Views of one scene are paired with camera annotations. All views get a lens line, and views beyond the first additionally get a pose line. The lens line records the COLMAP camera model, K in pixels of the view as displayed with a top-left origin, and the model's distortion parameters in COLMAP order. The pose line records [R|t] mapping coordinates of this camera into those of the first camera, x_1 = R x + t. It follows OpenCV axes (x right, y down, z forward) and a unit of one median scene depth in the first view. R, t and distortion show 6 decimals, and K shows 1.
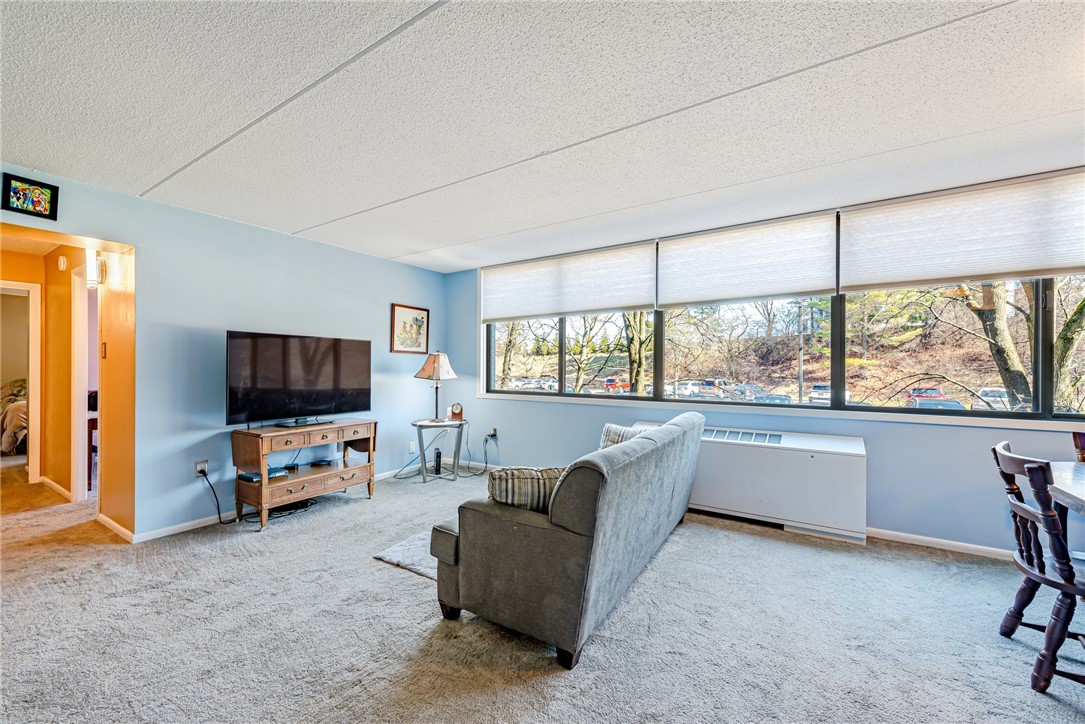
lens RADIAL K [[422.2, 0, 542.2], [0, 422.2, 368.0], [0, 0, 1]] dist [0.005787, -0.000500]
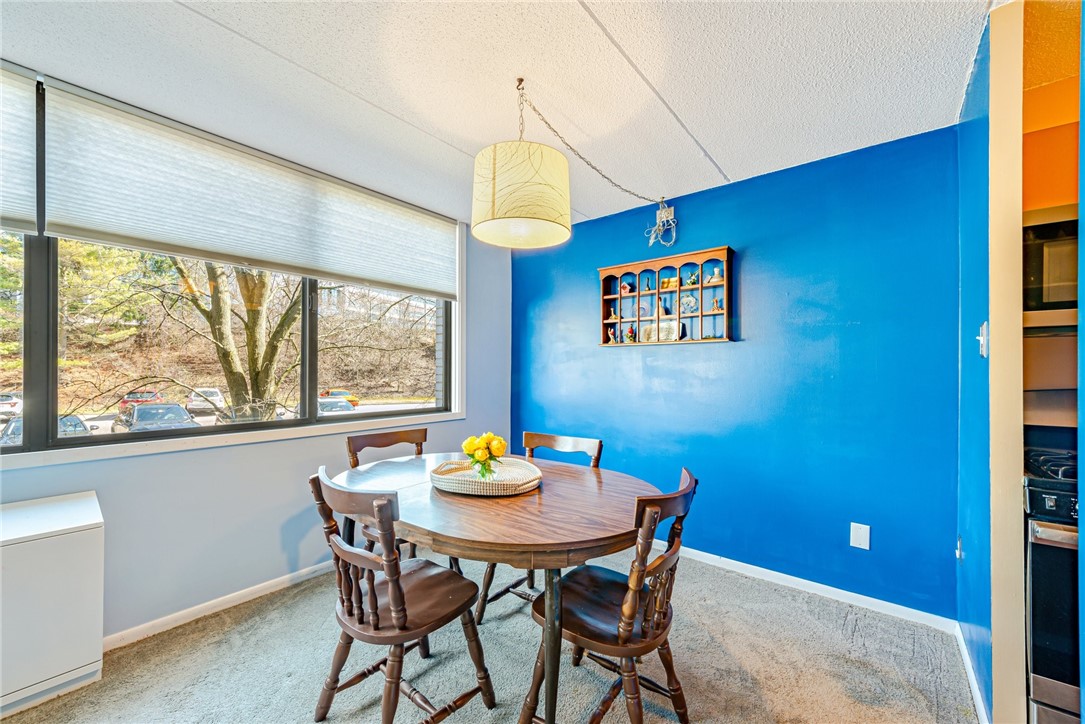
lens RADIAL K [[435.5, 0, 550.3], [0, 435.5, 369.3], [0, 0, 1]] dist [0.007971, -0.000370]
pose [[0.083774, 0.001842, 0.996483, 0.202800], [0.000277, 0.999998, -0.001872, -0.002534], [-0.996485, 0.000433, 0.083773, 0.319828]]
